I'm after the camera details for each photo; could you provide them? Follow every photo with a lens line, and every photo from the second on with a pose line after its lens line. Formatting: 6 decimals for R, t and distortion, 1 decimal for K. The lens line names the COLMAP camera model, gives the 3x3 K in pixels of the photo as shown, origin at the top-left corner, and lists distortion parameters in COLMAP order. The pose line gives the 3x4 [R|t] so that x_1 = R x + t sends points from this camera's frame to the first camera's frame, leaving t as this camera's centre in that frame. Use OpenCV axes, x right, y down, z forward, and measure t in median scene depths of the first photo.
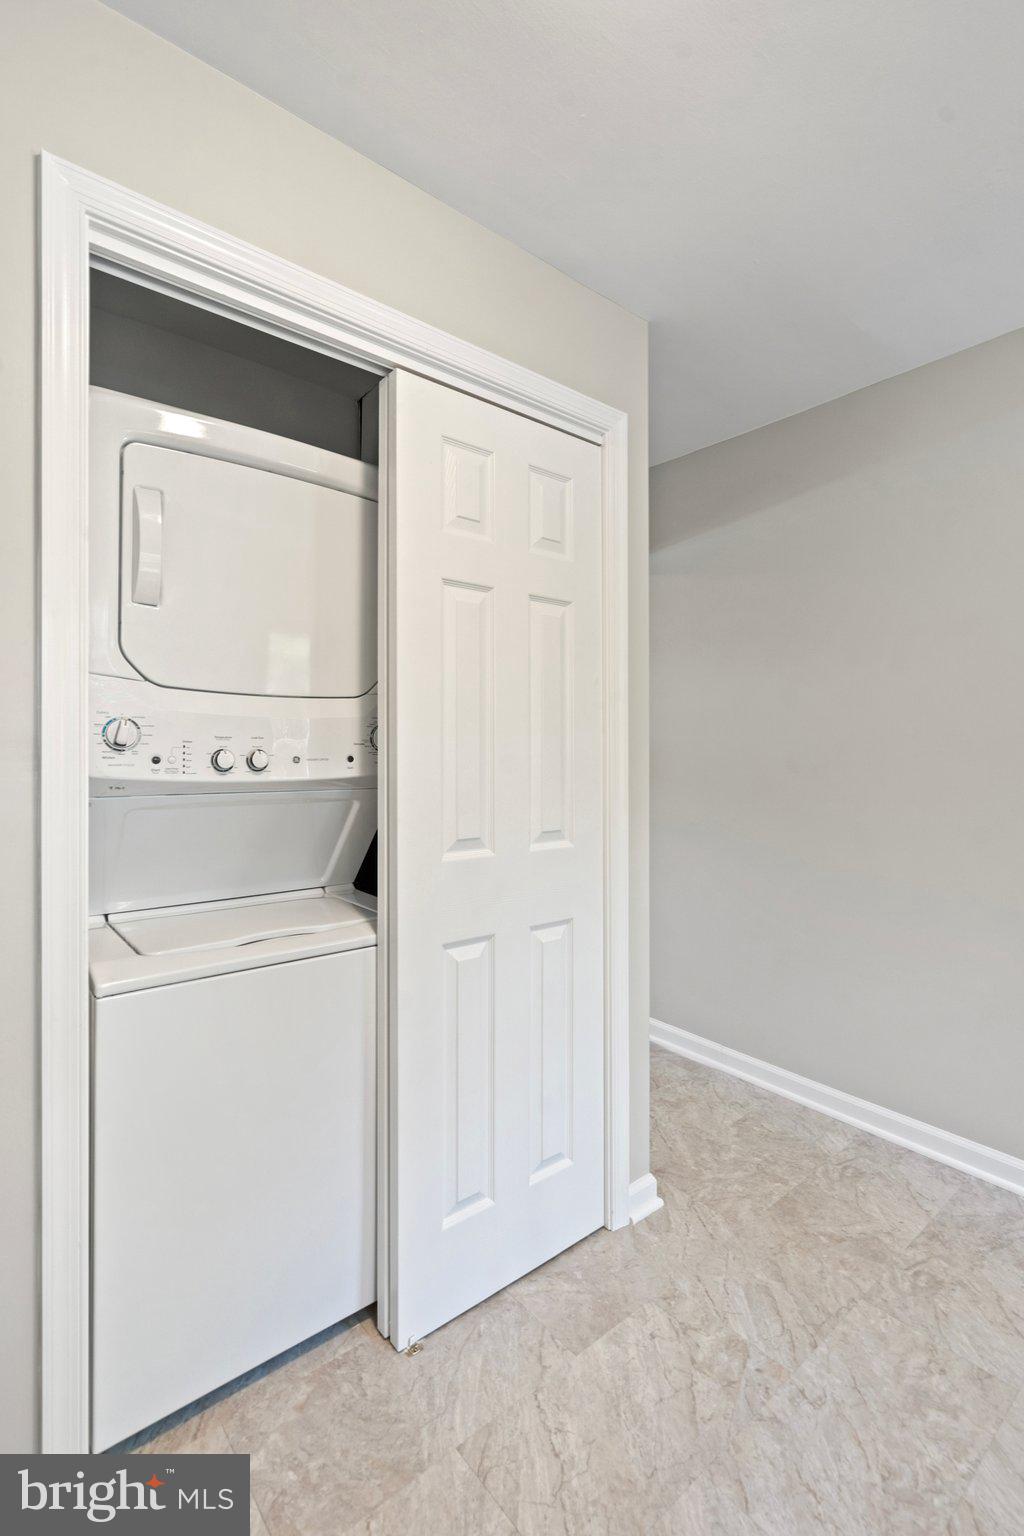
lens RADIAL K [[718.3, 0, 504.4], [0, 718.3, 765.4], [0, 0, 1]] dist [-0.007109, 0.001885]
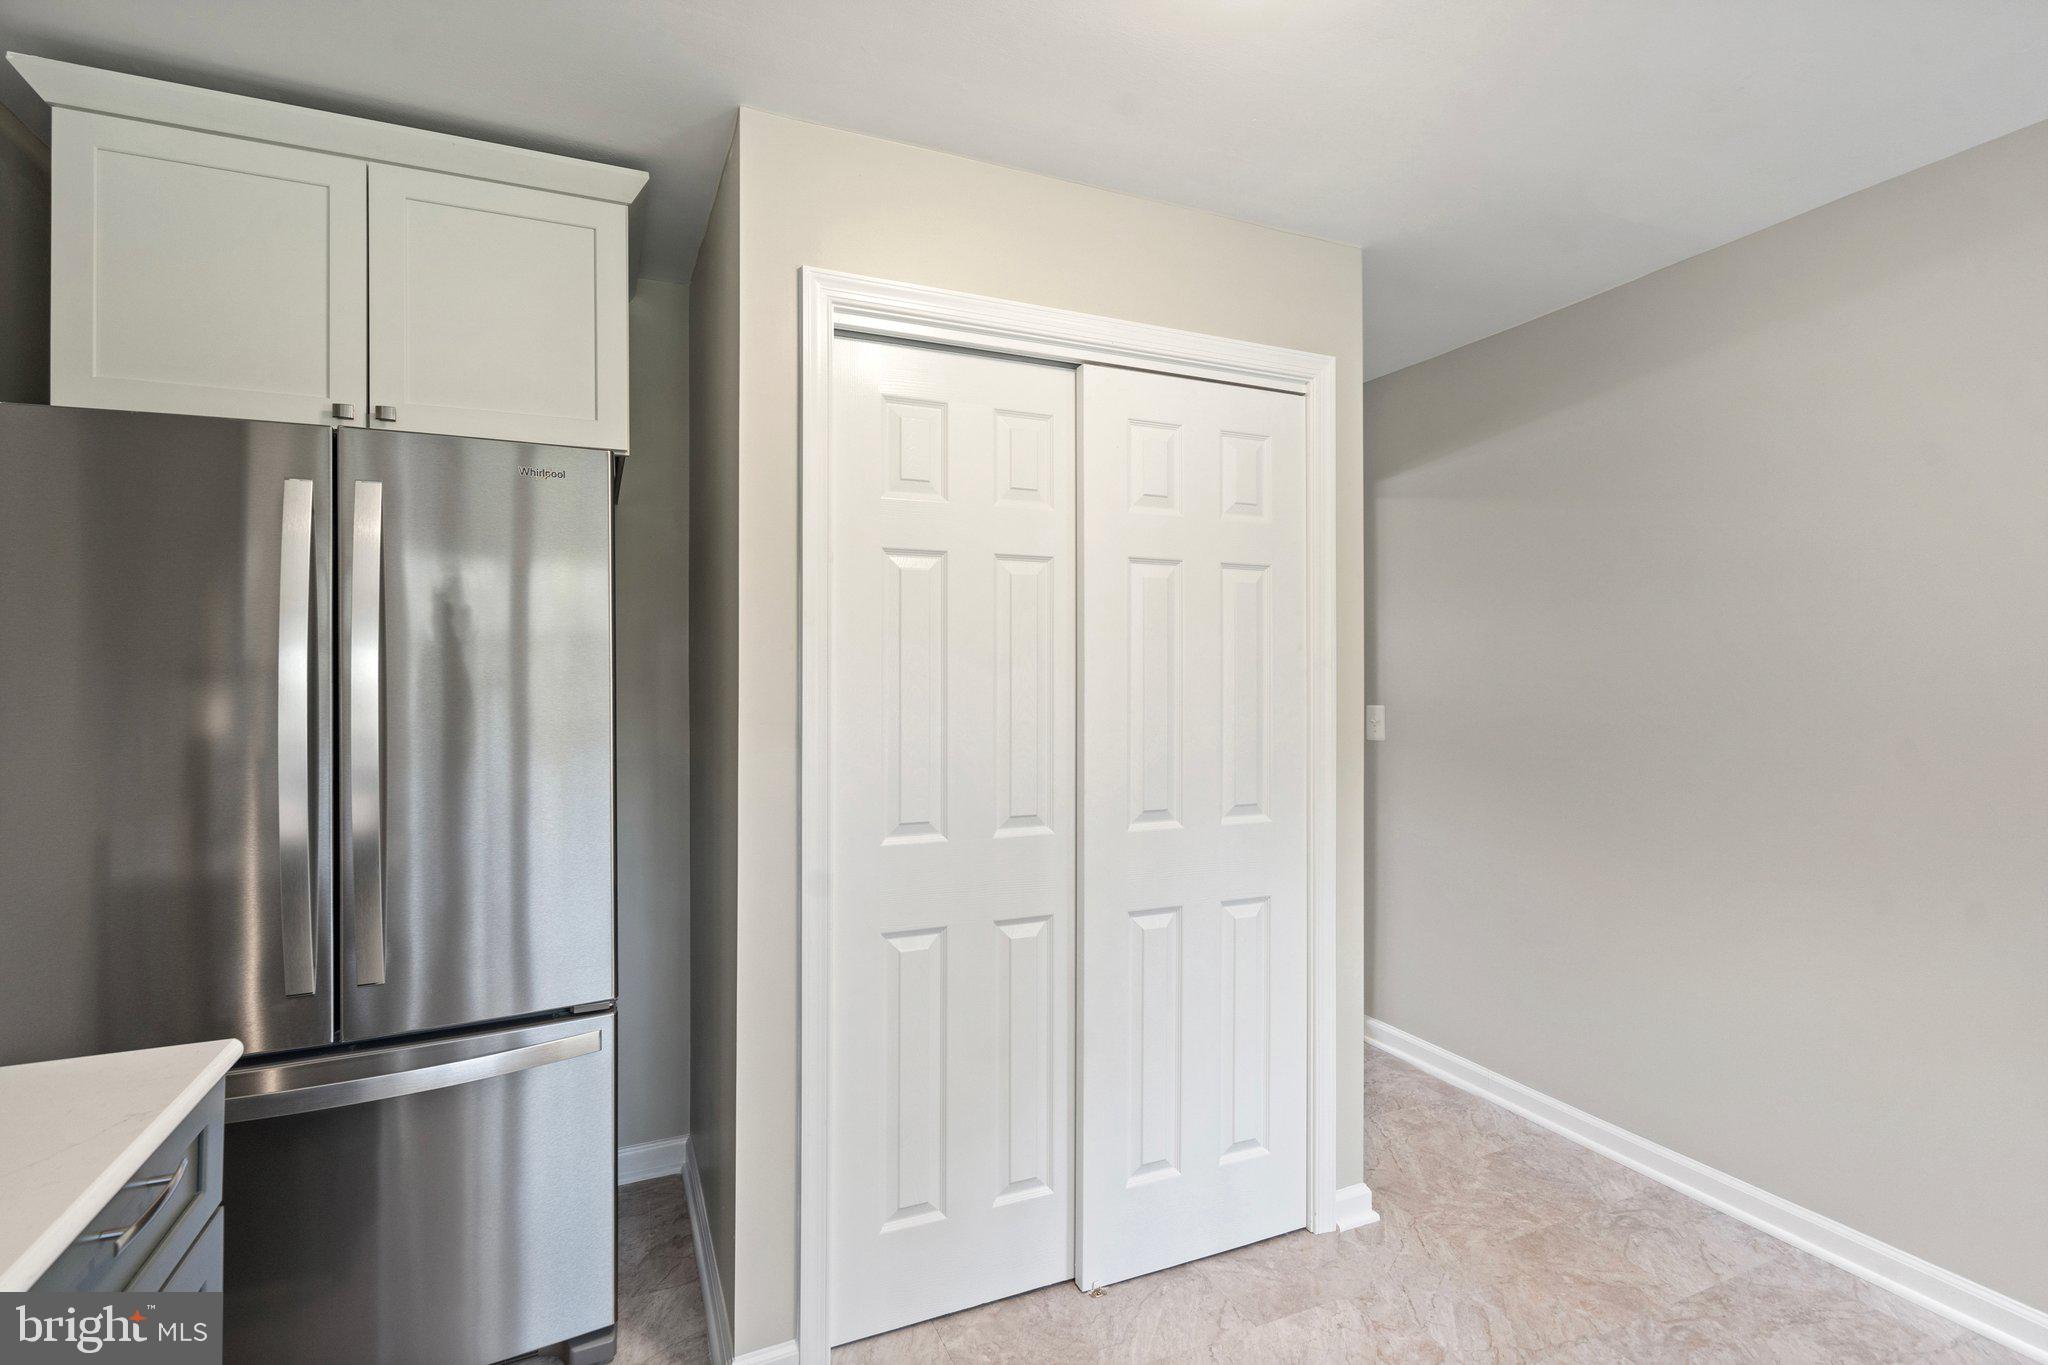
lens RADIAL K [[957.7, 0, 1013.9], [0, 957.7, 683.4], [0, 0, 1]] dist [-0.007109, 0.001885]
pose [[0.965104, -0.003922, -0.261838, 0.104622], [-0.002484, 0.999706, -0.024132, -0.040834], [0.261856, 0.023940, 0.964810, -0.340624]]
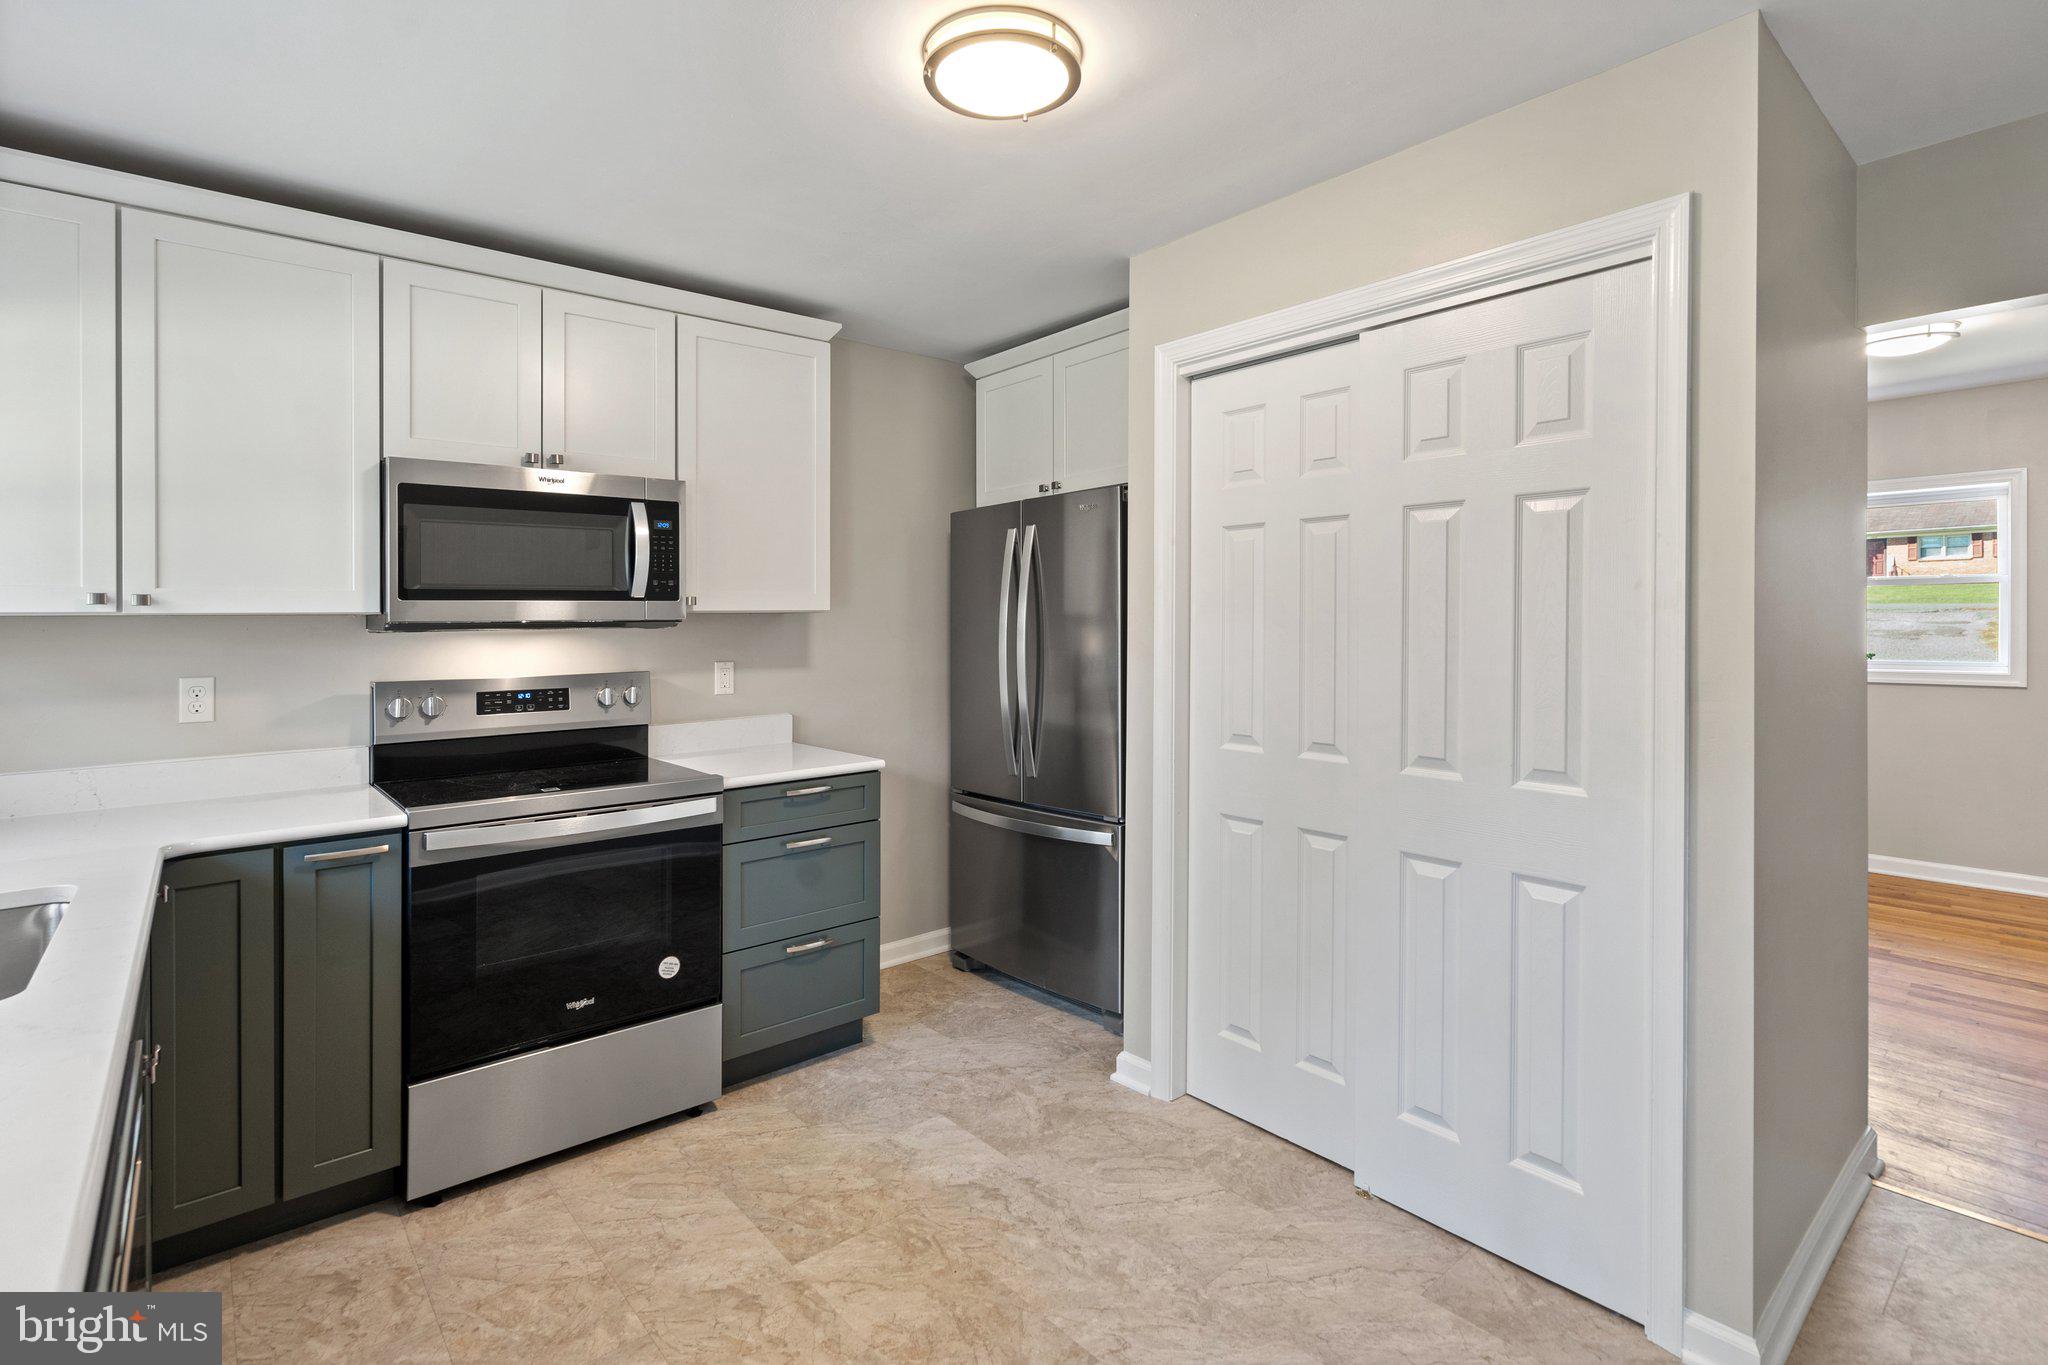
lens RADIAL K [[957.7, 0, 1031.7], [0, 957.7, 629.8], [0, 0, 1]] dist [-0.007109, 0.001885]
pose [[0.037360, 0.006623, -0.999280, 1.133191], [-0.021852, 0.999744, 0.005809, -0.065522], [0.999063, 0.021619, 0.037496, 0.332497]]
